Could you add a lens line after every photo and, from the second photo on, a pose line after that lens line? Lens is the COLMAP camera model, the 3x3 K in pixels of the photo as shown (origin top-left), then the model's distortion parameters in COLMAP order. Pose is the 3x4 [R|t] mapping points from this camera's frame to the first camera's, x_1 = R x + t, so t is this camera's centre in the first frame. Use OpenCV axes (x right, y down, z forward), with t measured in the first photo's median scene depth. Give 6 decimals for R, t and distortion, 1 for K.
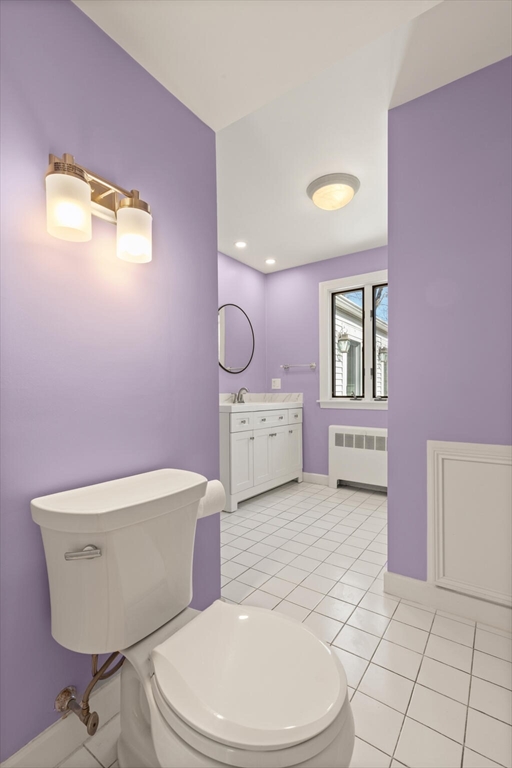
lens RADIAL K [[346.5, 0, 255.8], [0, 346.5, 386.8], [0, 0, 1]] dist [-0.000855, 0.000095]
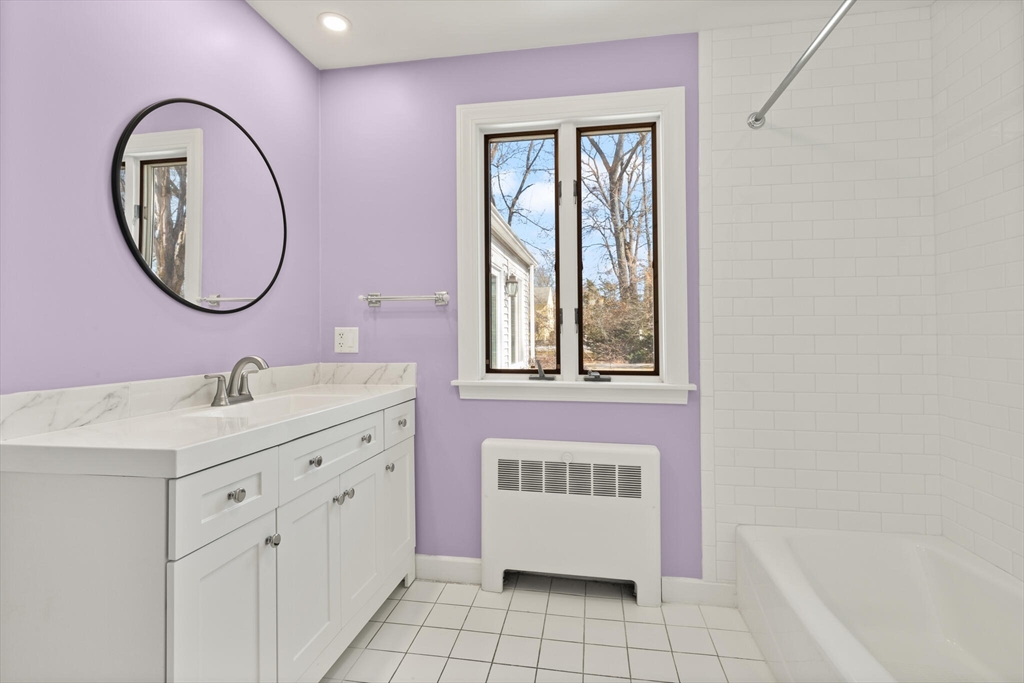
lens RADIAL K [[457.1, 0, 518.9], [0, 457.1, 327.2], [0, 0, 1]] dist [-0.002898, -0.000113]
pose [[0.897434, 0.005911, 0.441110, 0.004085], [-0.005300, 0.999983, -0.002616, -0.025778], [-0.441118, 0.000010, 0.897449, 0.472836]]
